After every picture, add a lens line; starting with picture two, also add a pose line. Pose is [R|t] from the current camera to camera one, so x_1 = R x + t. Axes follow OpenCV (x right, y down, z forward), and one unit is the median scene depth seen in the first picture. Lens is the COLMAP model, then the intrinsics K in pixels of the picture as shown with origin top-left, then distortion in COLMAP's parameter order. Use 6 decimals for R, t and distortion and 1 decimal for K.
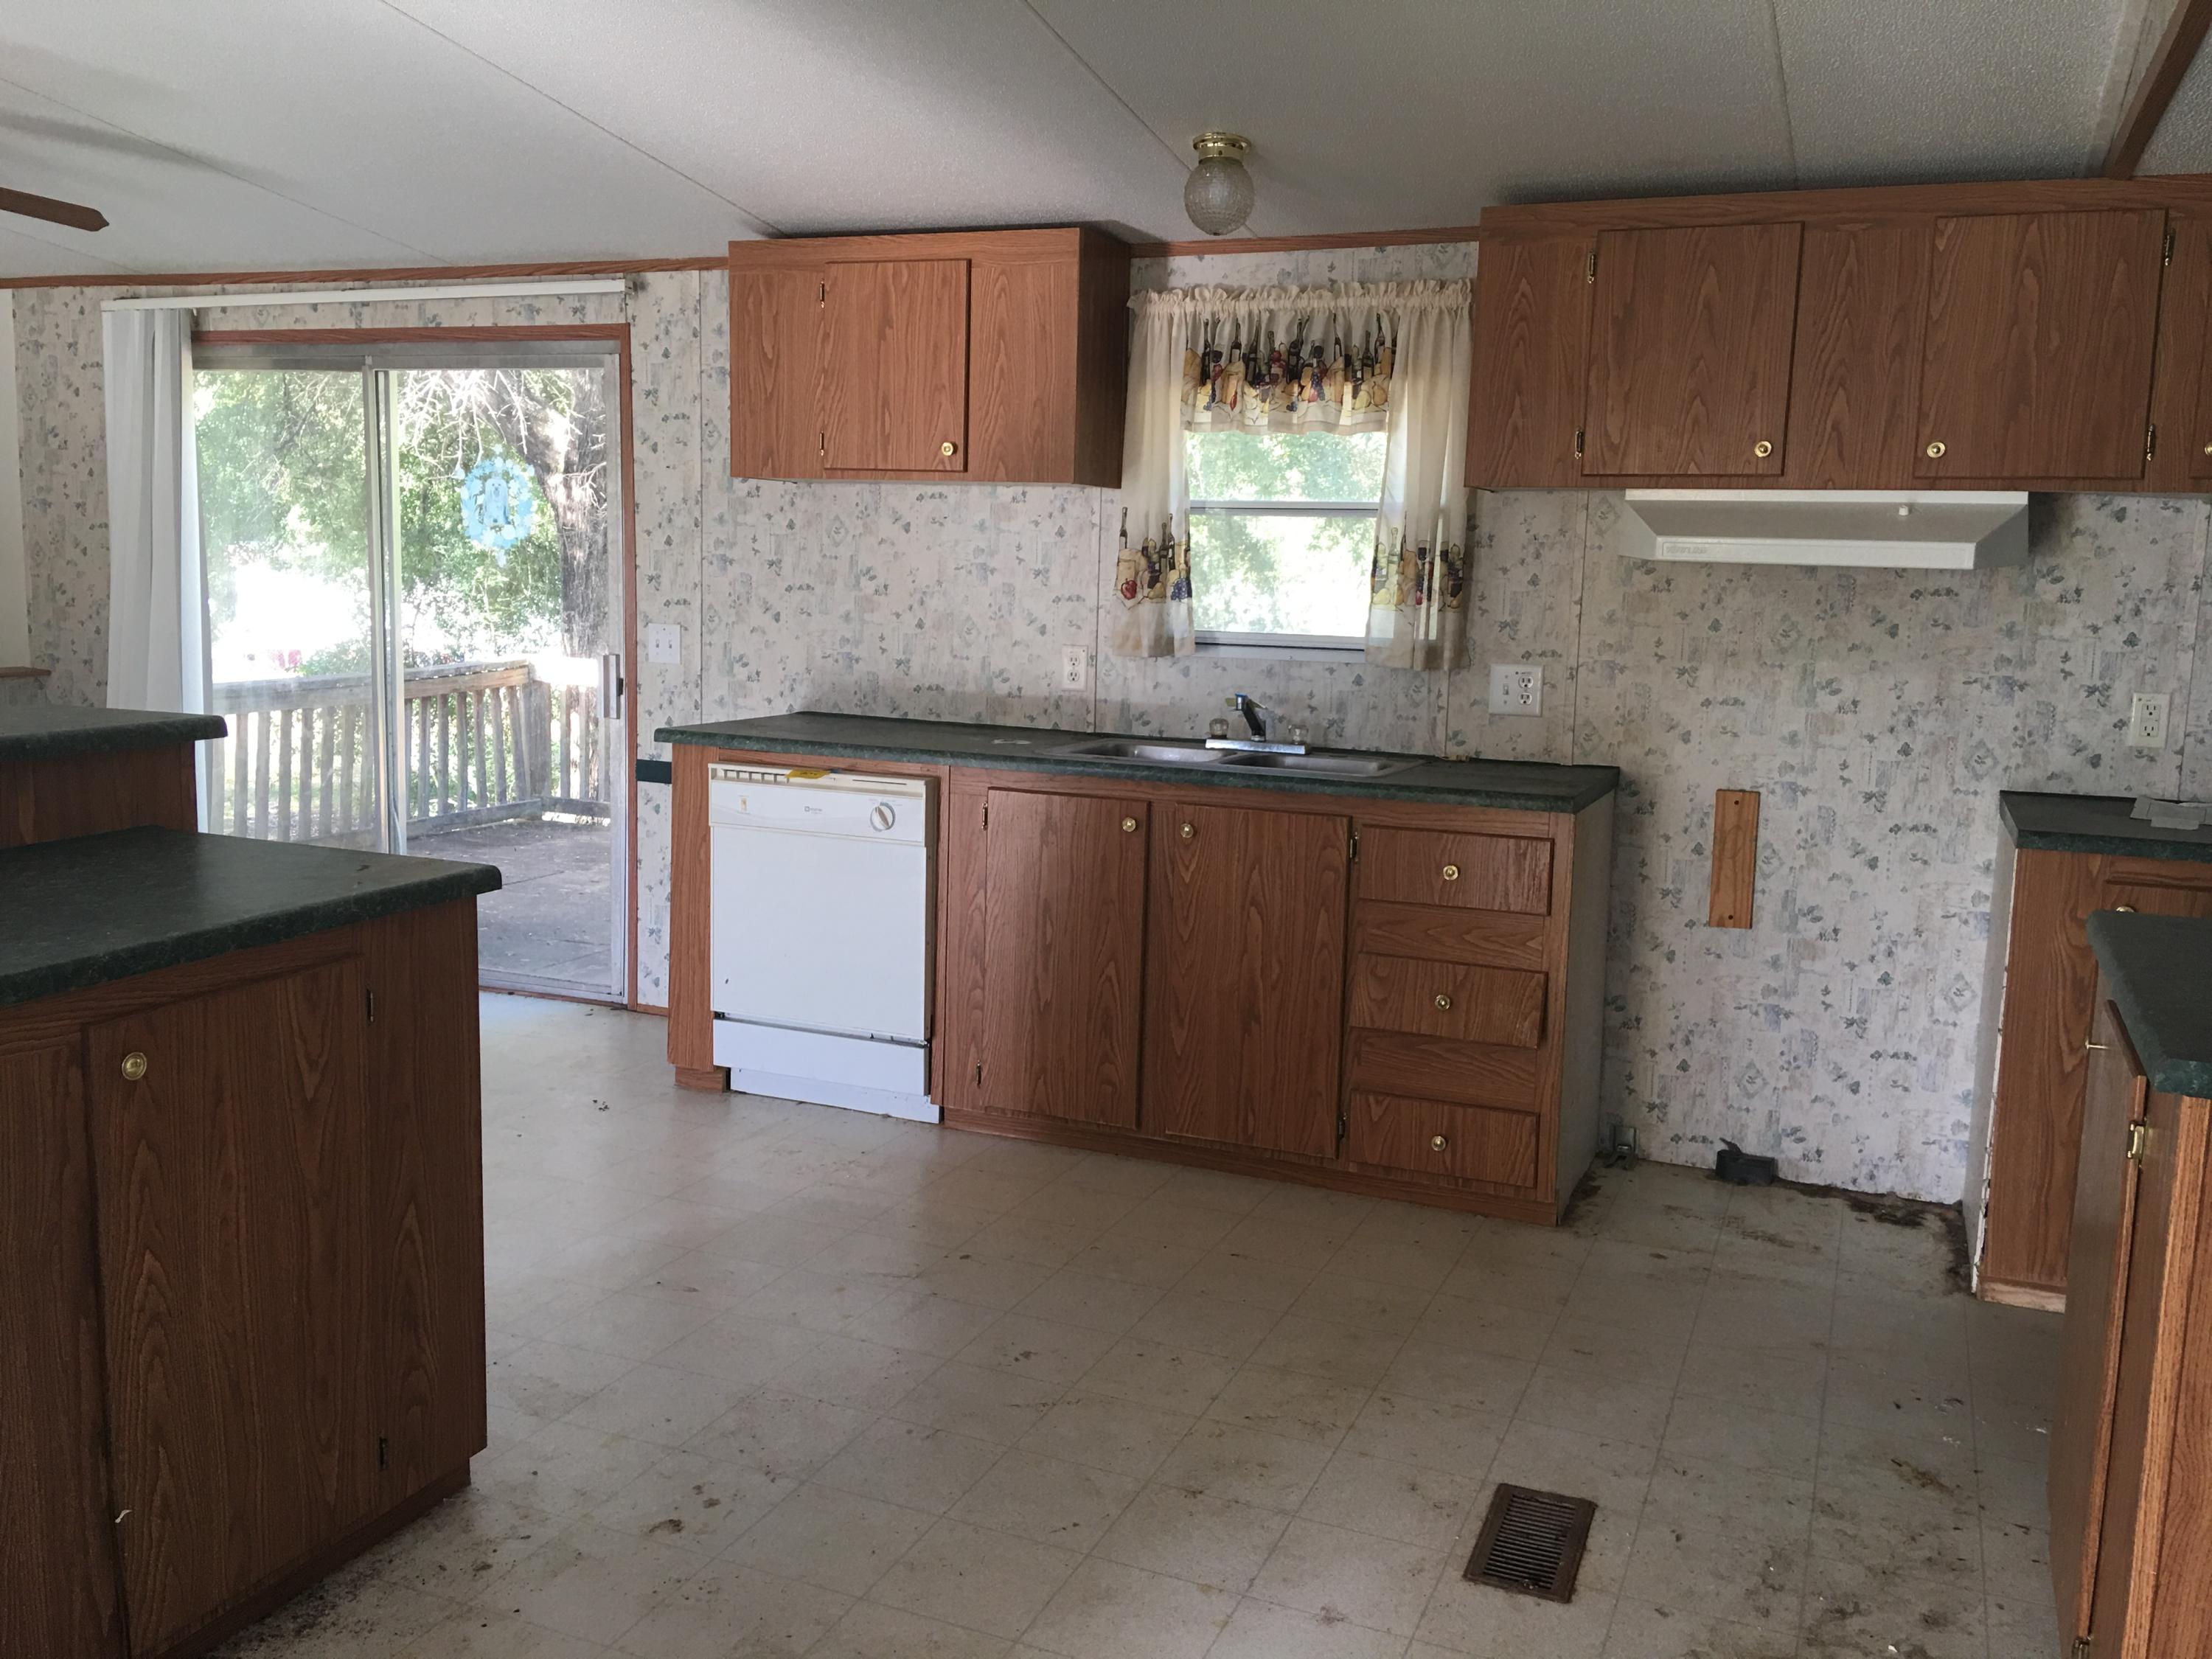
lens RADIAL K [[1863.3, 0, 1102.7], [0, 1863.3, 821.0], [0, 0, 1]] dist [0.109216, -0.167691]
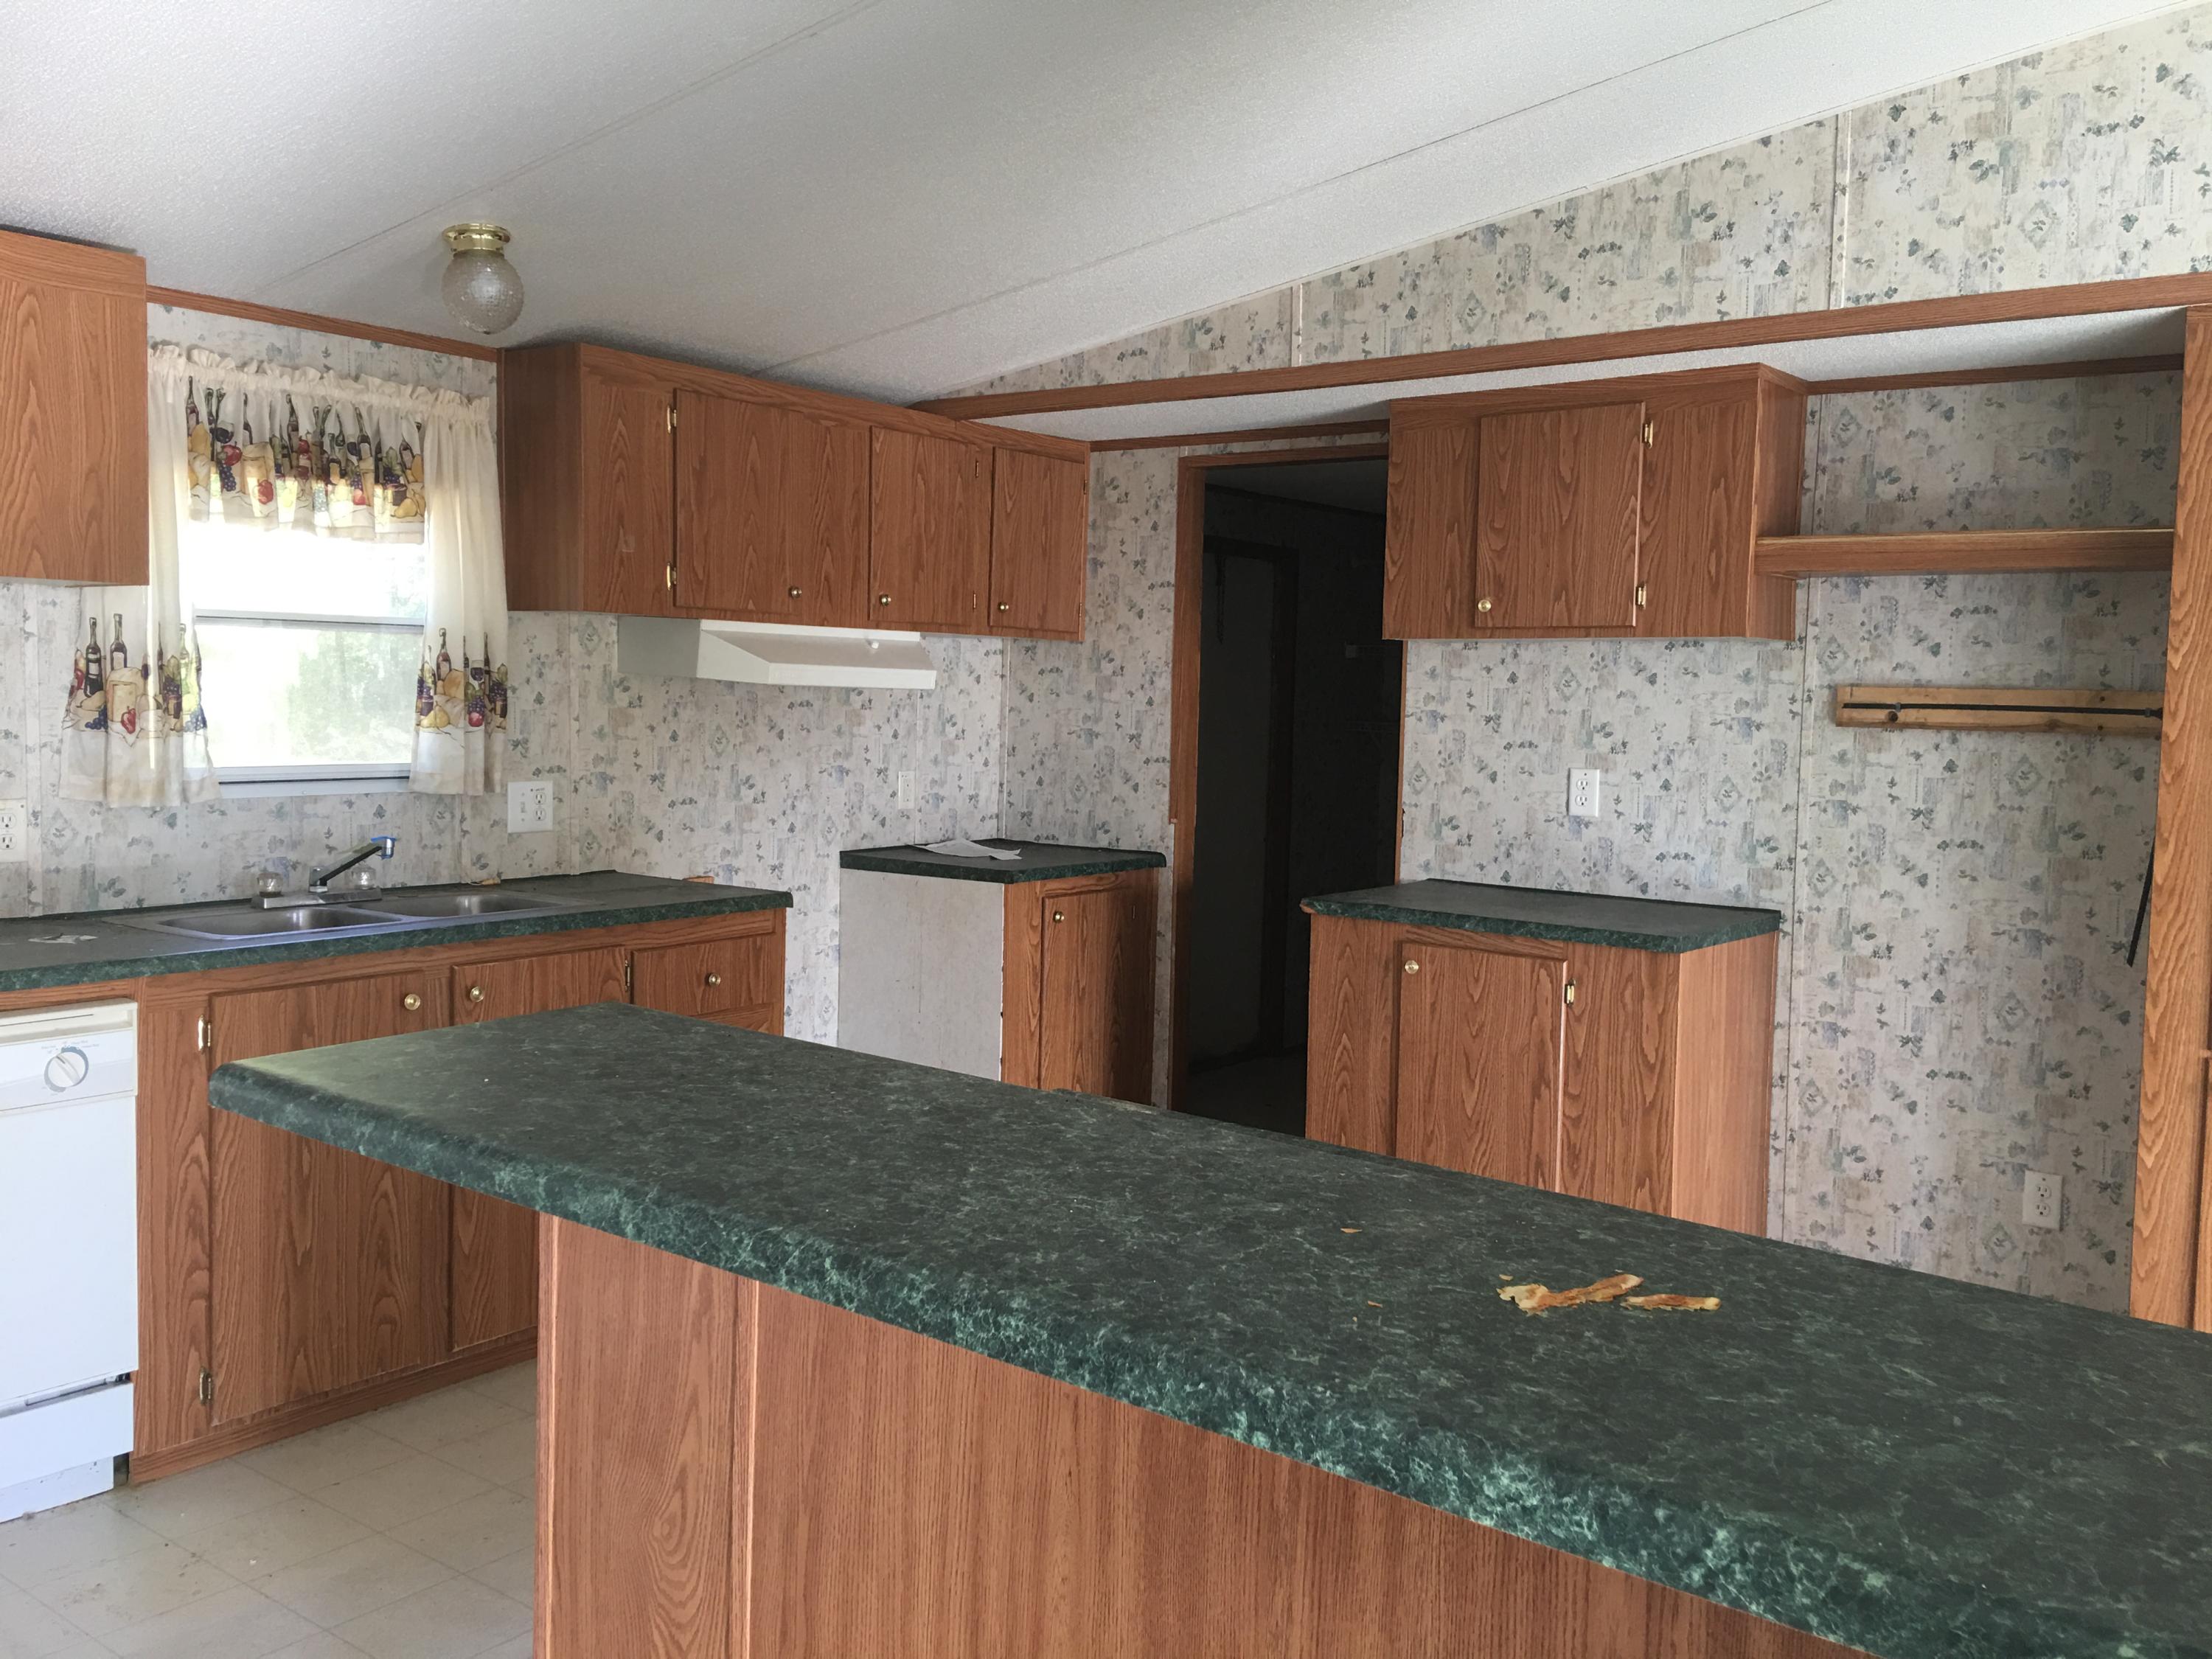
lens RADIAL K [[1863.3, 0, 1103.1], [0, 1863.3, 815.5], [0, 0, 1]] dist [0.109216, -0.167691]
pose [[0.251661, -0.086867, 0.963909, -0.649033], [0.121105, 0.990962, 0.057687, -0.083298], [-0.960208, 0.102217, 0.259907, 0.427318]]
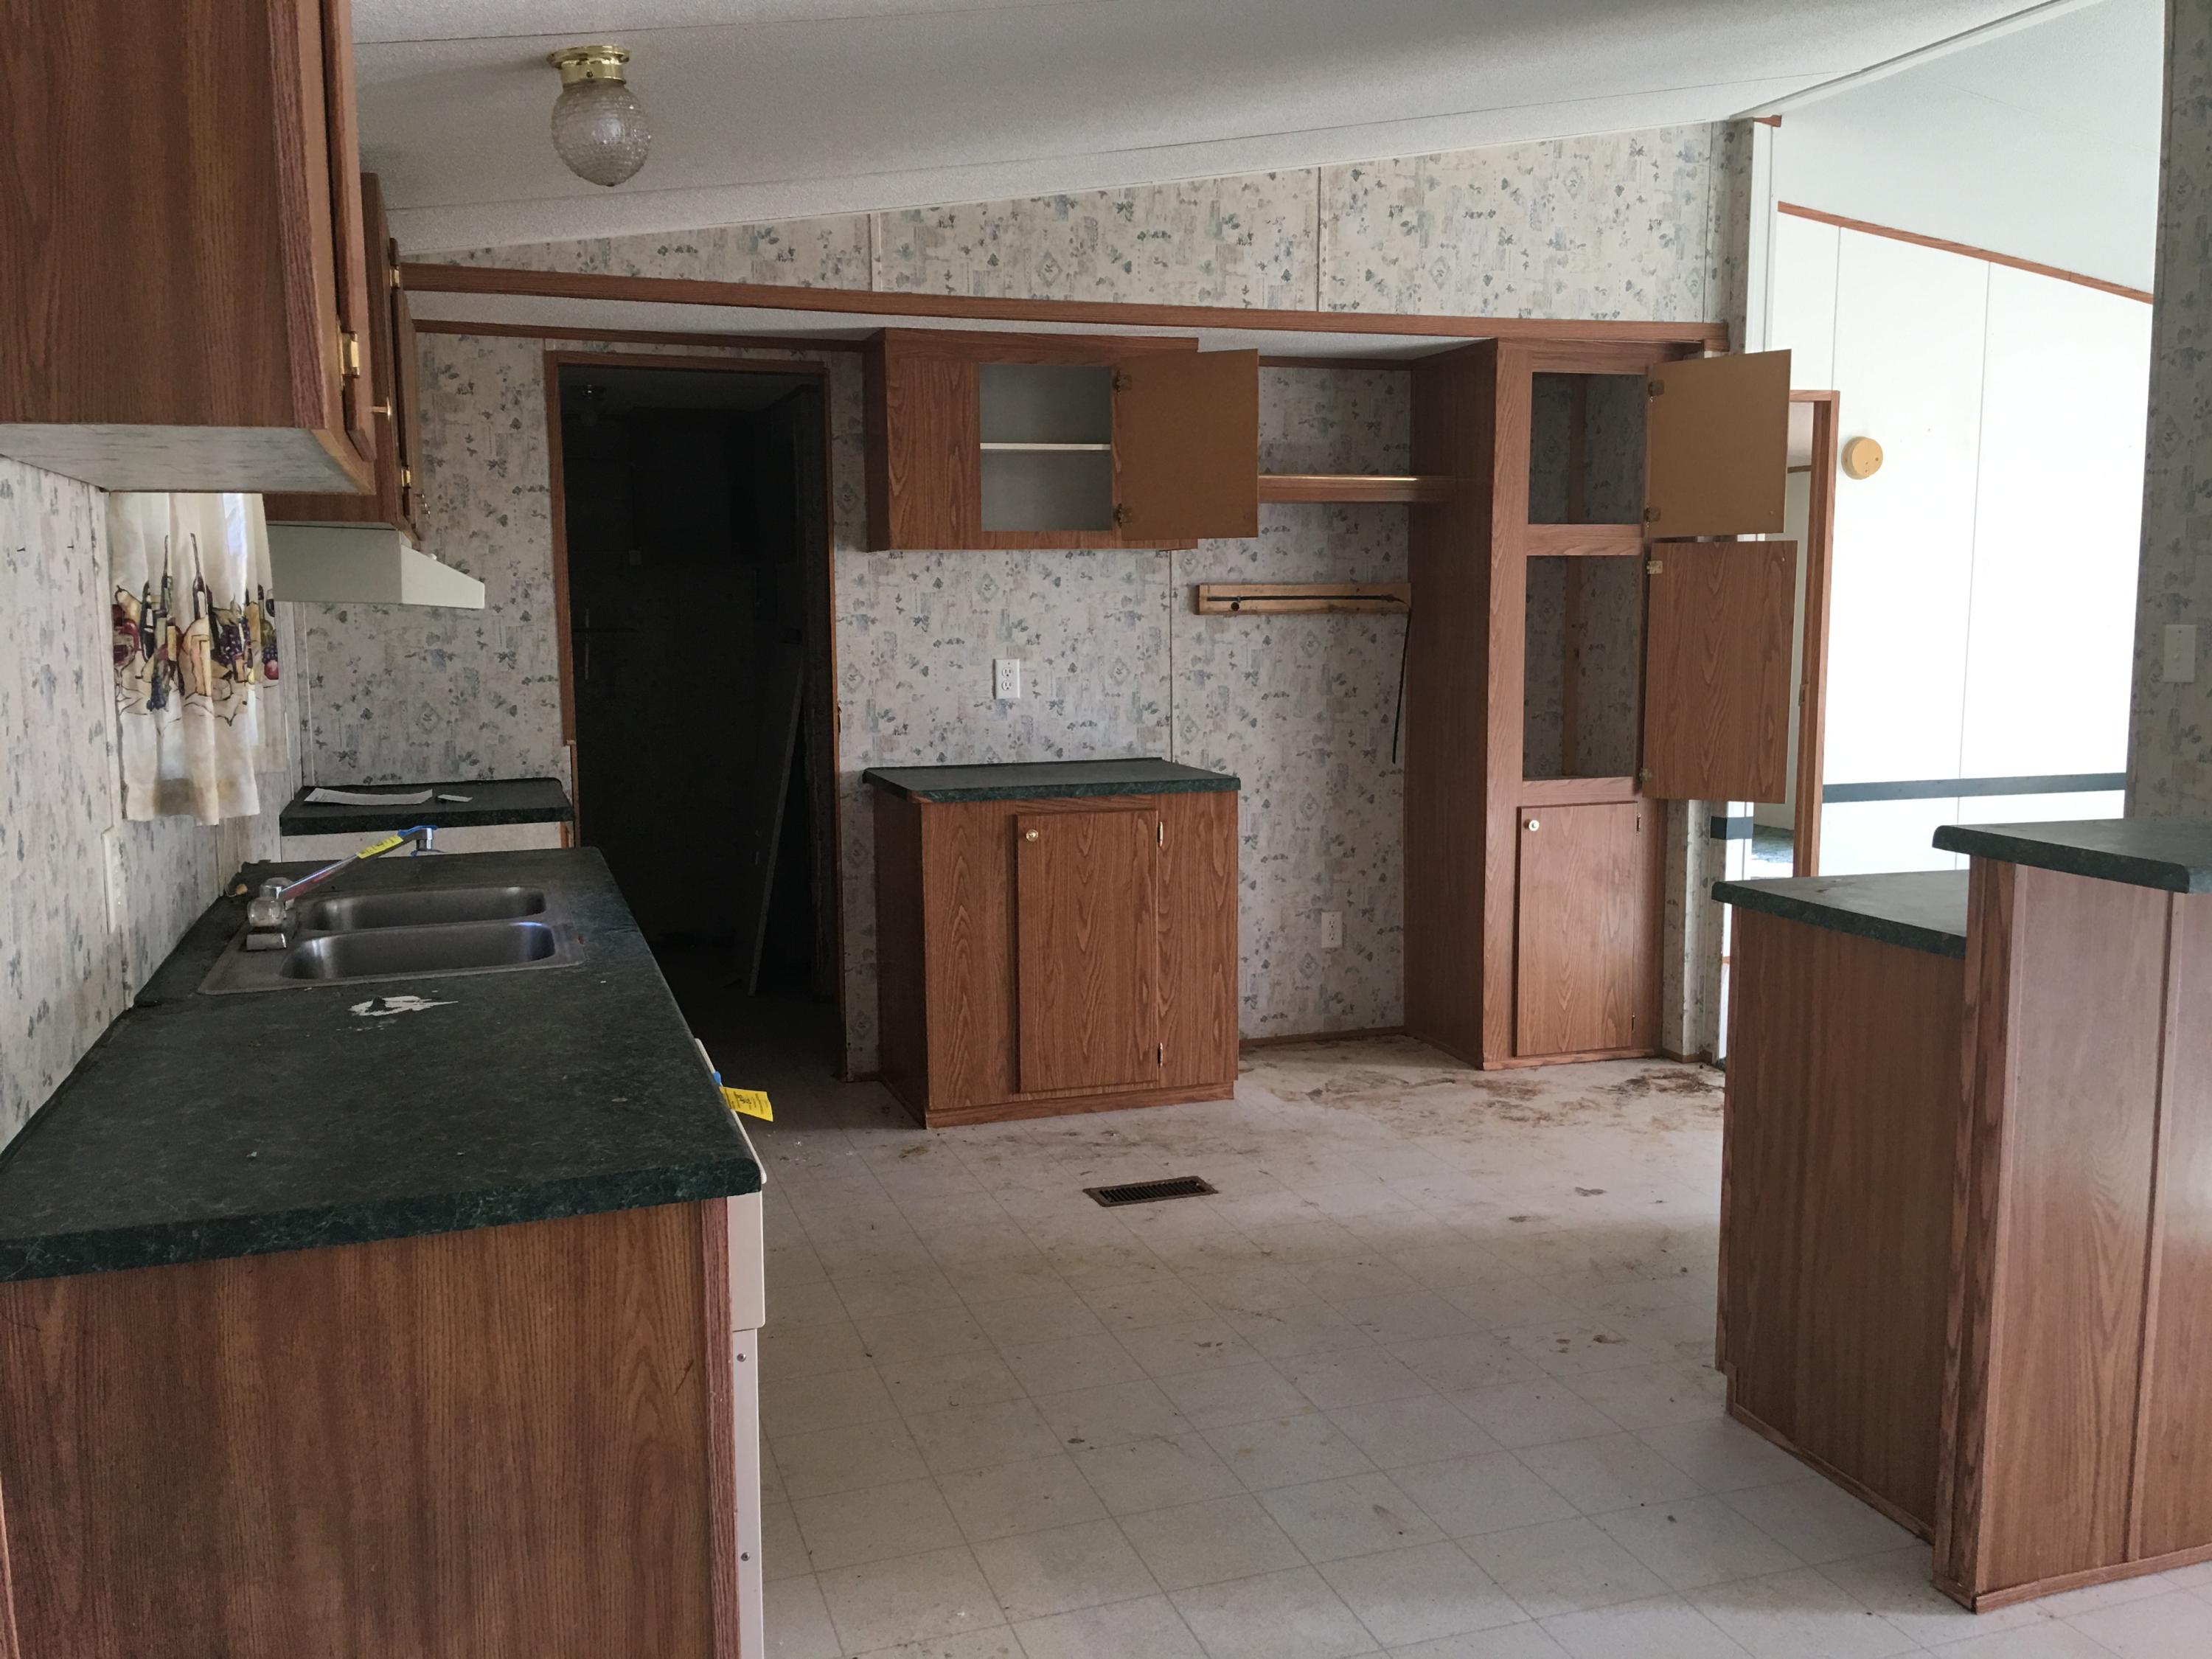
lens RADIAL K [[1863.3, 0, 1098.9], [0, 1863.3, 814.0], [0, 0, 1]] dist [0.109216, -0.167691]
pose [[-0.661975, -0.108034, 0.741699, -0.544852], [0.097170, 0.968837, 0.227844, -0.189633], [-0.743200, 0.222897, -0.630849, 1.174240]]
